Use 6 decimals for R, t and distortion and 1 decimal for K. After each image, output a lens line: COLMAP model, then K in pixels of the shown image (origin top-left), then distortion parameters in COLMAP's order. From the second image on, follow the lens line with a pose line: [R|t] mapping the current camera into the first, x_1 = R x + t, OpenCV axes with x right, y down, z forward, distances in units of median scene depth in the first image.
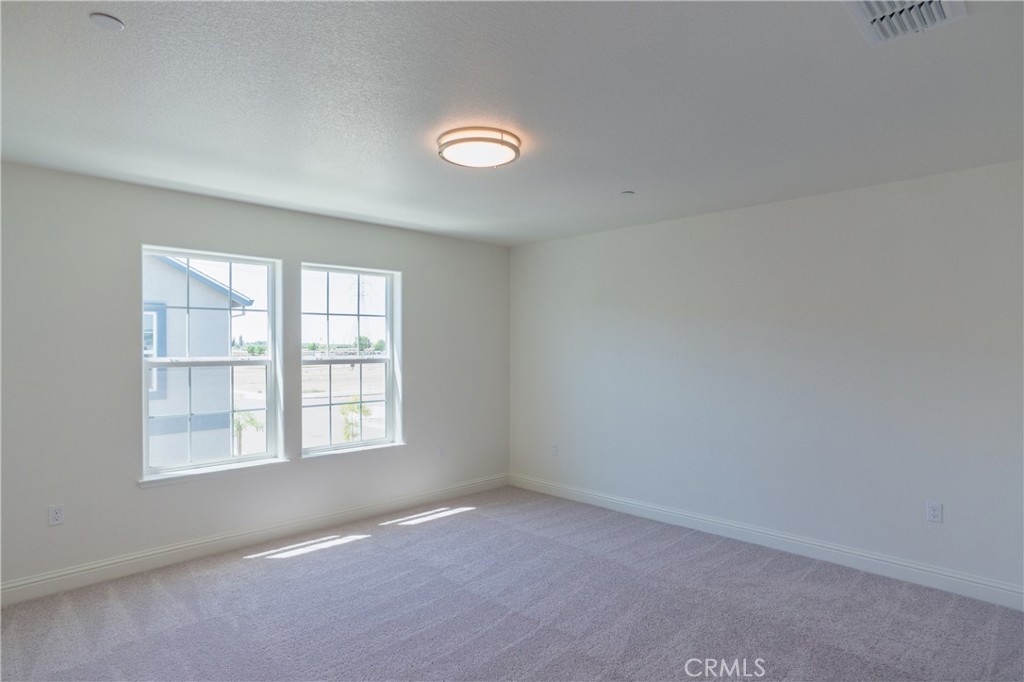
lens RADIAL K [[548.8, 0, 513.4], [0, 548.8, 347.6], [0, 0, 1]] dist [-0.001630, 0.000689]
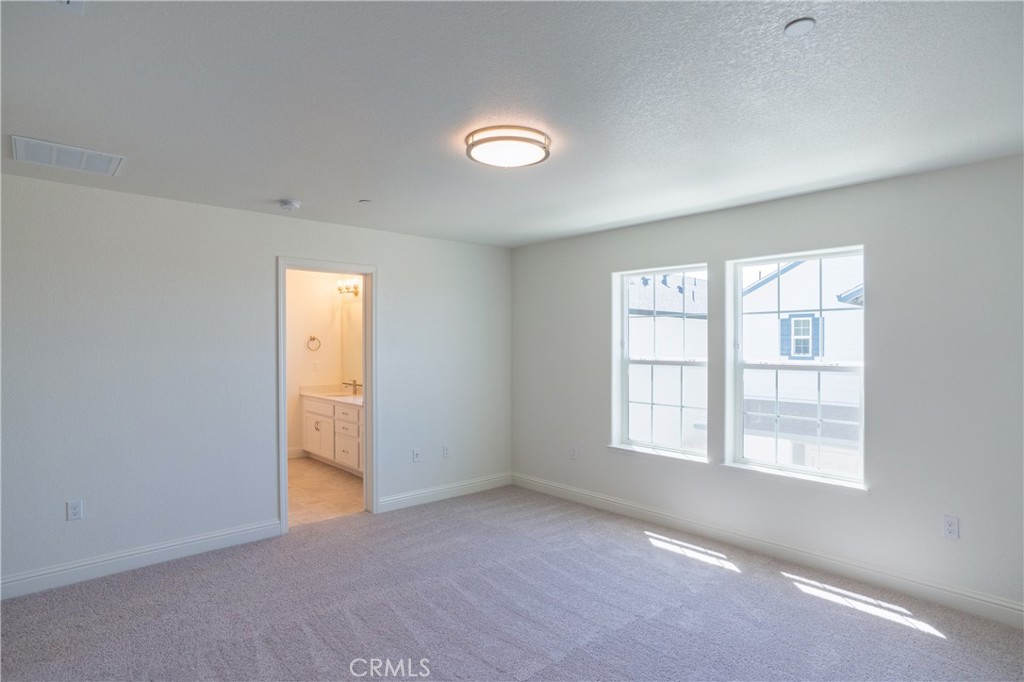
lens RADIAL K [[548.8, 0, 513.4], [0, 548.8, 347.6], [0, 0, 1]] dist [-0.001630, 0.000689]
pose [[-0.022426, -0.000732, -0.999748, 0.597595], [-0.013714, 0.999906, -0.000425, 0.001846], [0.999654, 0.013701, -0.022434, 0.668300]]
